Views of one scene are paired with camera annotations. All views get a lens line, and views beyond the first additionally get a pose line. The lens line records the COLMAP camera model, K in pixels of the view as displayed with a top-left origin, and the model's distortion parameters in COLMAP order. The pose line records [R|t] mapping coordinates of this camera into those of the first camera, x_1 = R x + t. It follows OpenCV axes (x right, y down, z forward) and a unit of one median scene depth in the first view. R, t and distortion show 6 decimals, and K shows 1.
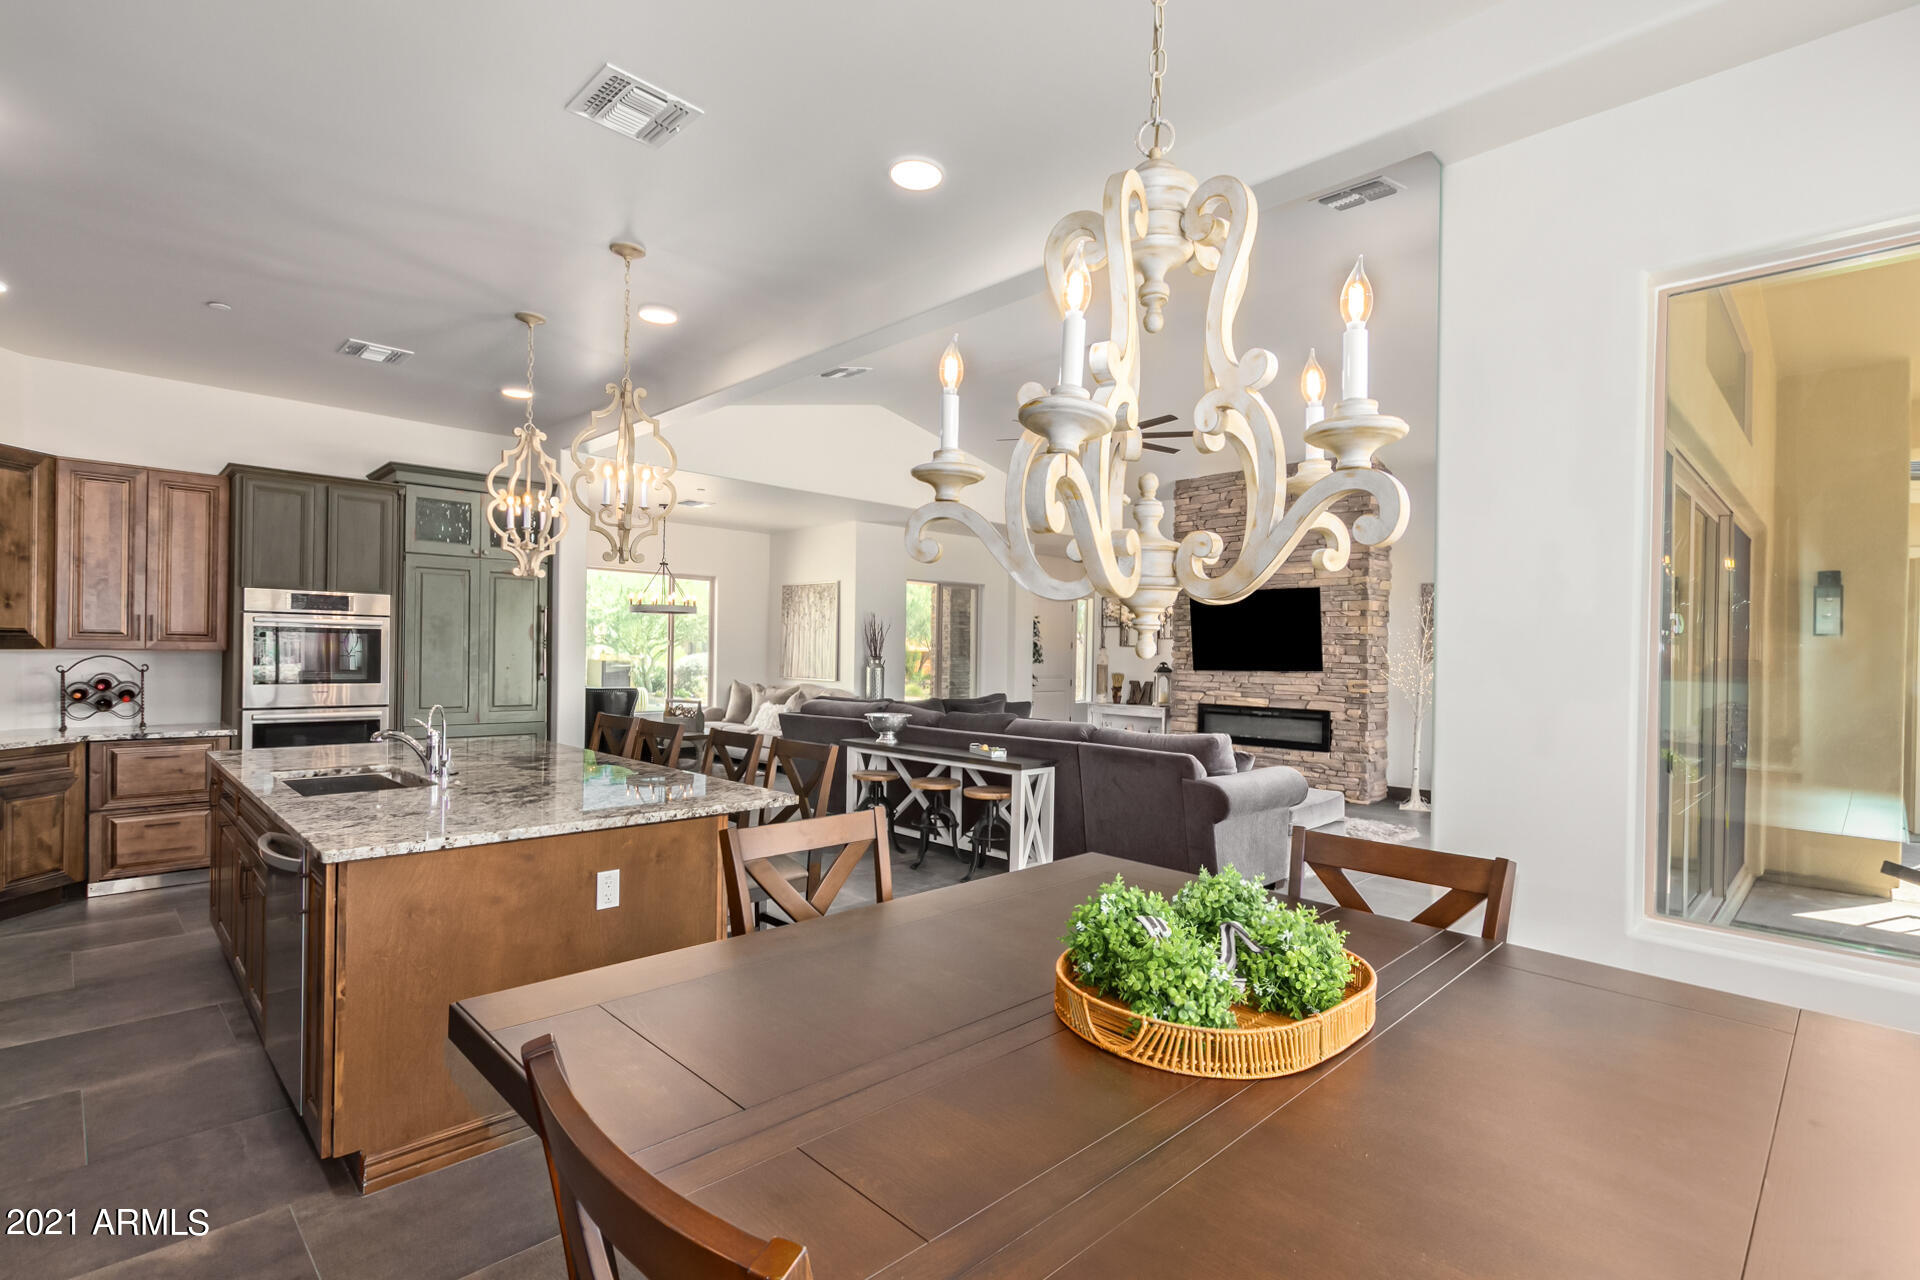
lens RADIAL K [[906.1, 0, 957.9], [0, 906.1, 631.4], [0, 0, 1]] dist [0.000800, -0.000152]
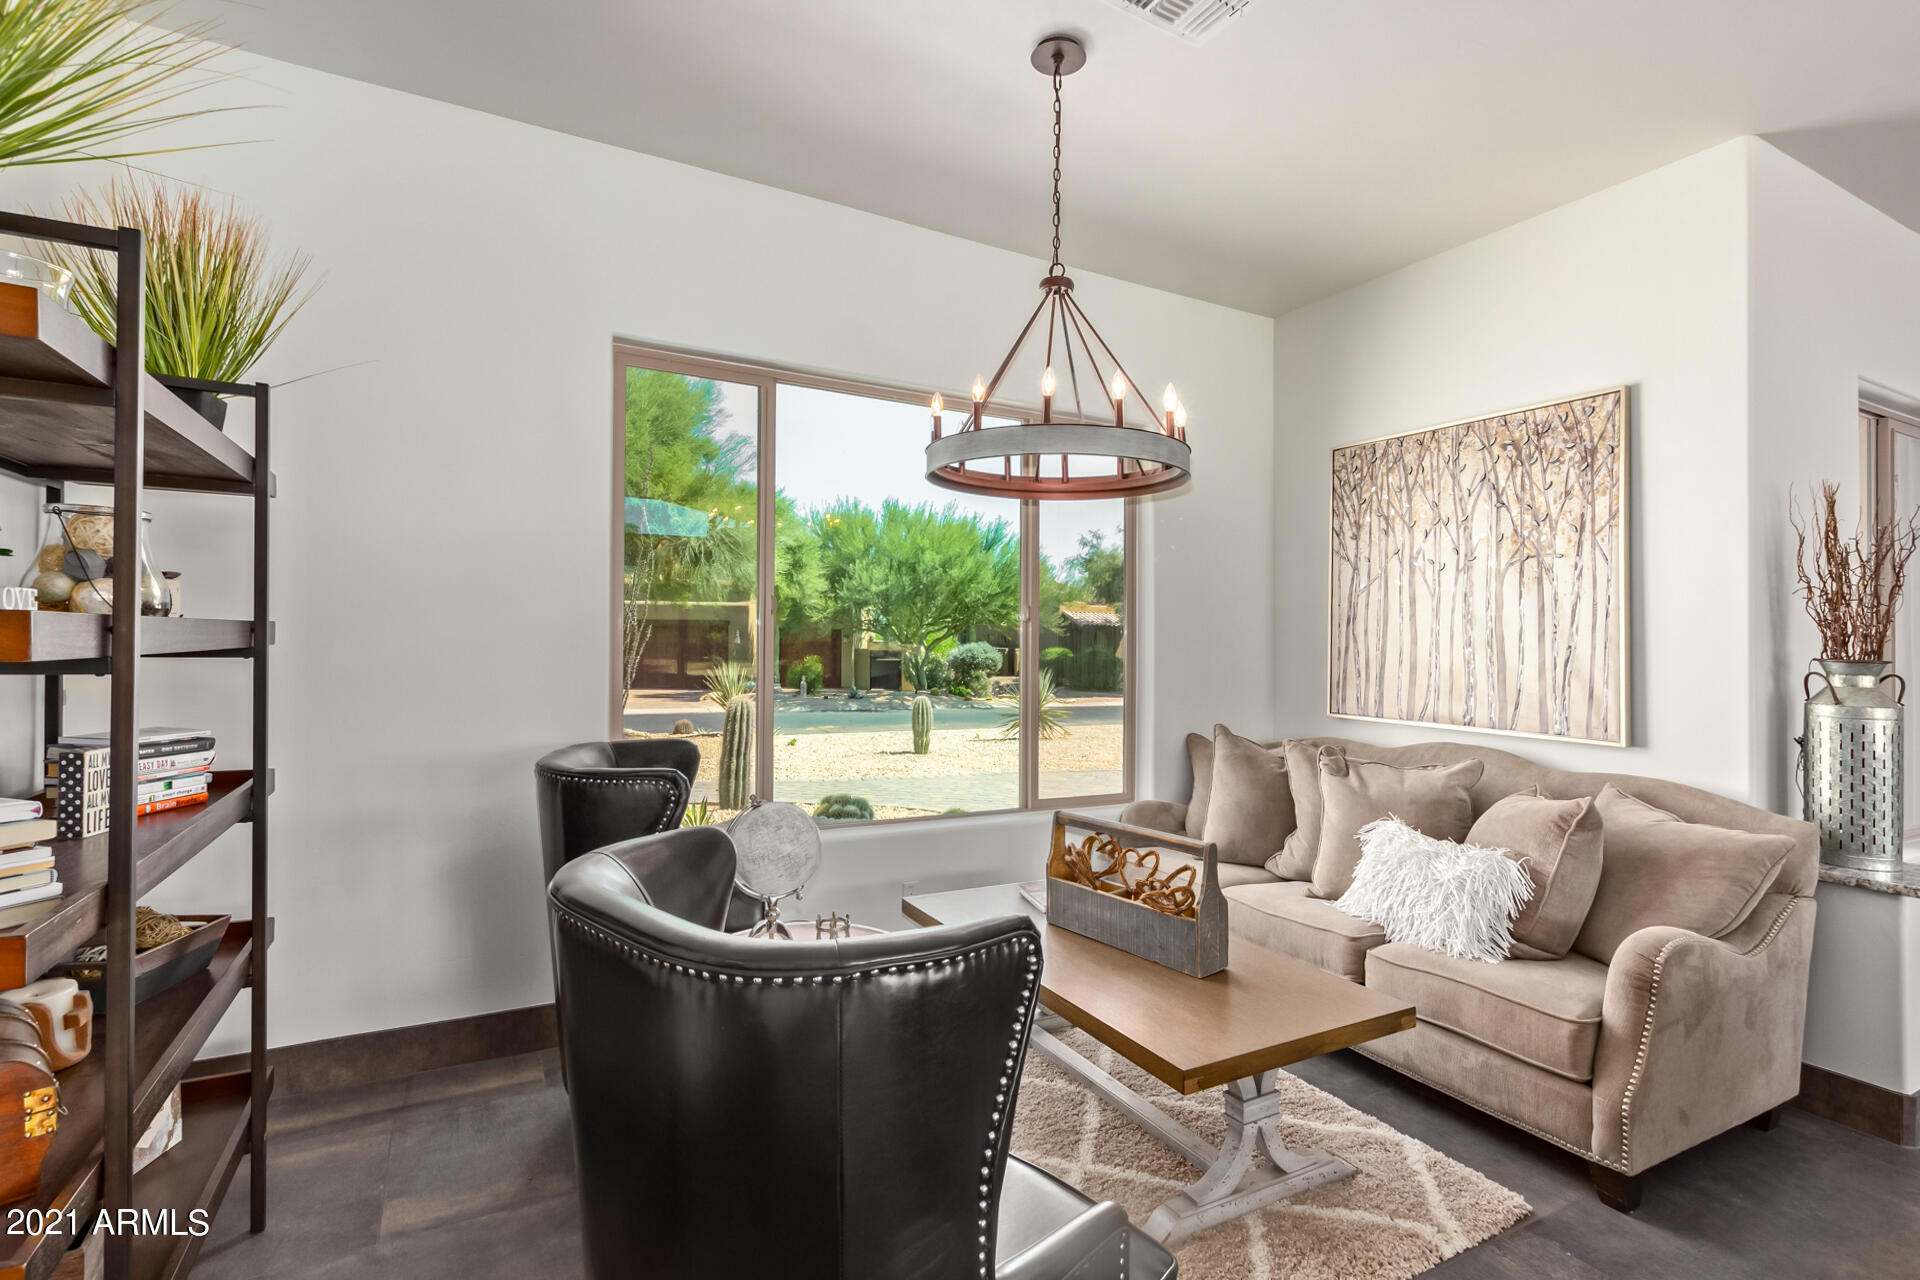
lens RADIAL K [[906.1, 0, 957.9], [0, 906.1, 631.4], [0, 0, 1]] dist [0.000800, -0.000152]
pose [[0.960589, 0.002427, -0.277961, -0.237389], [0.000631, 0.999940, 0.010913, 0.015884], [0.277971, -0.010658, 0.960530, 0.634192]]
